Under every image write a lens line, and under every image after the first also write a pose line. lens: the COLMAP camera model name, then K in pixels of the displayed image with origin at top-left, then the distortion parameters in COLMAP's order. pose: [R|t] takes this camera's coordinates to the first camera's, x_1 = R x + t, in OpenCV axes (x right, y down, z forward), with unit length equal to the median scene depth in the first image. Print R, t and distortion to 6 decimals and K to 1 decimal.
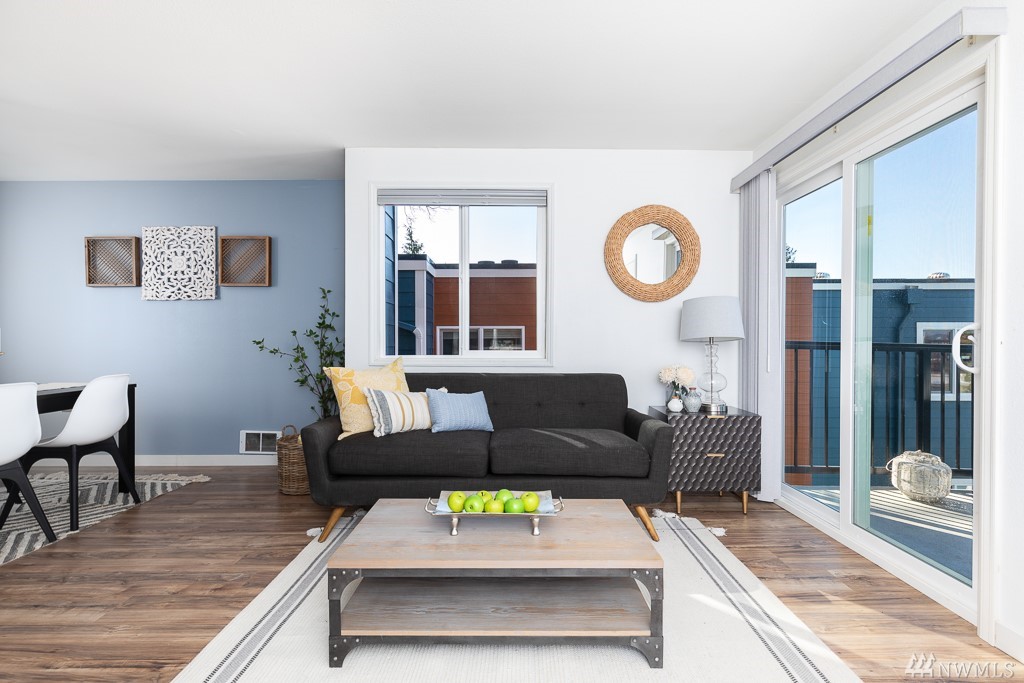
lens RADIAL K [[462.5, 0, 511.4], [0, 462.5, 344.0], [0, 0, 1]] dist [0.009208, -0.000274]
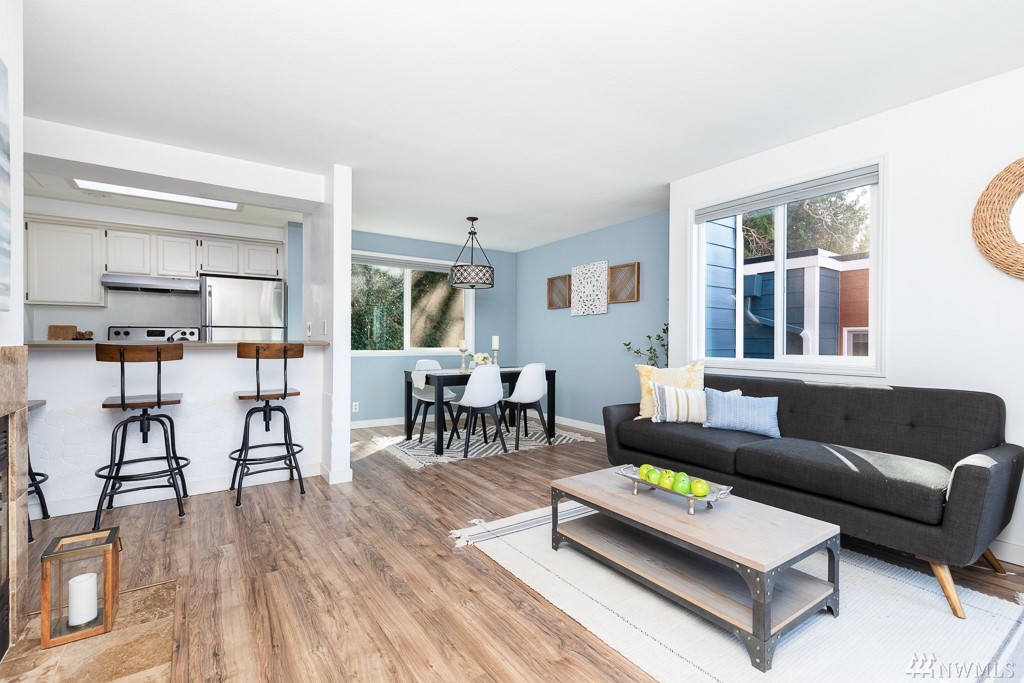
lens RADIAL K [[462.5, 0, 511.4], [0, 462.5, 344.0], [0, 0, 1]] dist [0.009208, -0.000274]
pose [[0.567971, 0.006576, -0.823022, 0.330126], [-0.010685, 0.999943, 0.000616, -0.002578], [0.822979, 0.008444, 0.568009, -0.009778]]
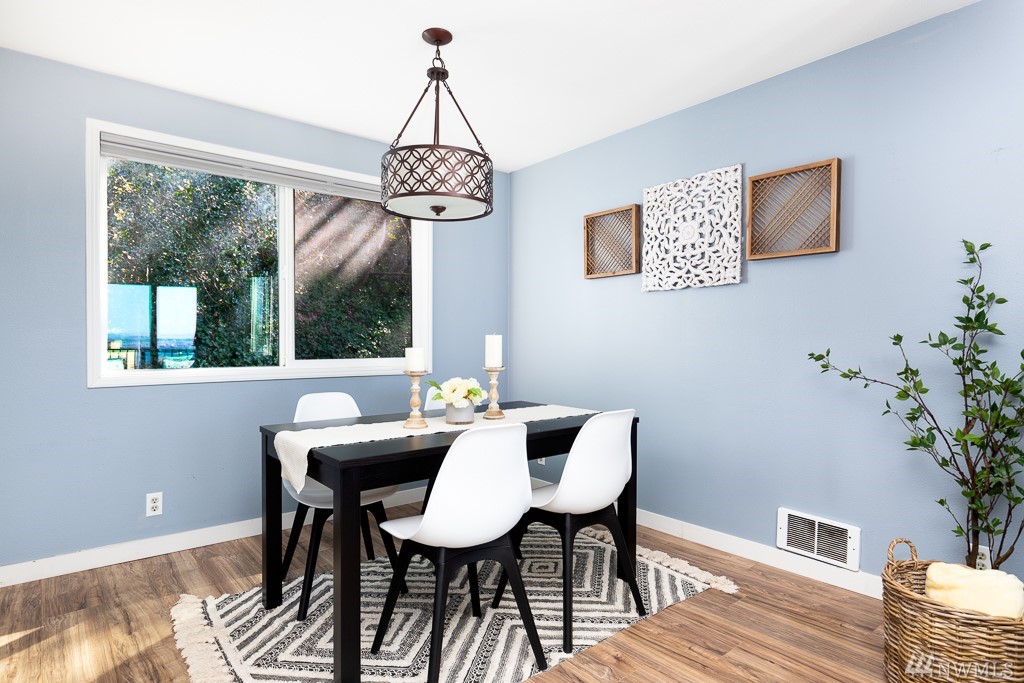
lens RADIAL K [[559.8, 0, 512.0], [0, 559.8, 341.5], [0, 0, 1]] dist [0.000599, 0.000394]
pose [[0.643953, 0.007313, -0.765030, -0.268001], [-0.008471, 0.999961, 0.002429, -0.018890], [0.765018, 0.004916, 0.643990, 0.298087]]
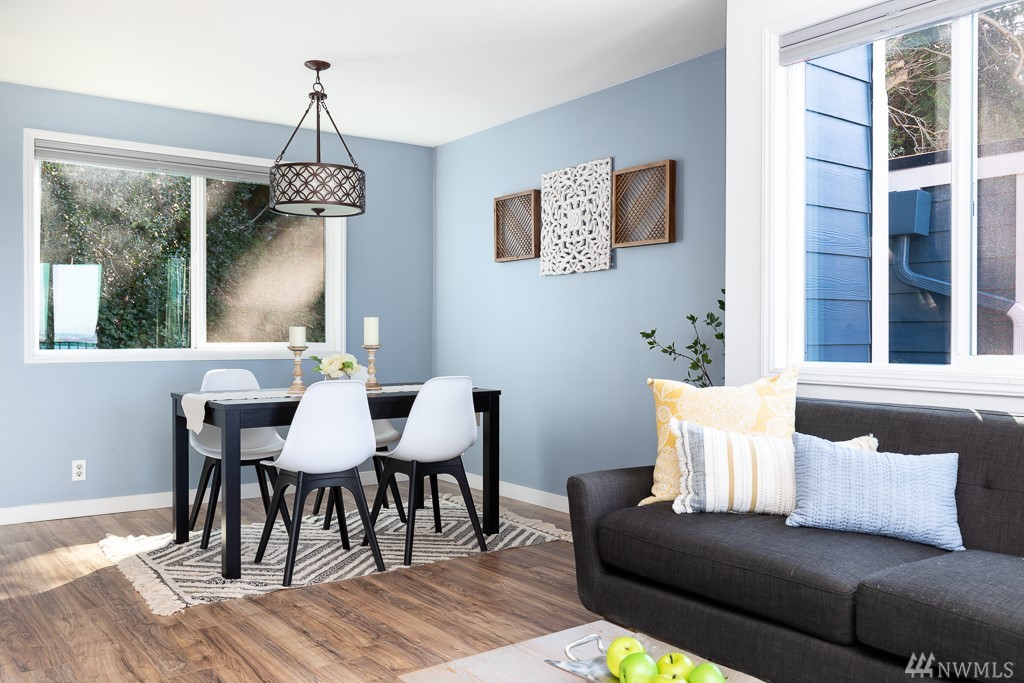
lens RADIAL K [[867.2, 0, 511.0], [0, 867.2, 336.3], [0, 0, 1]] dist [0.009069, -0.003617]
pose [[0.598197, 0.004960, -0.801334, 0.256998], [-0.008060, 0.999968, 0.000173, -0.000710], [0.801309, 0.006355, 0.598217, 0.159899]]
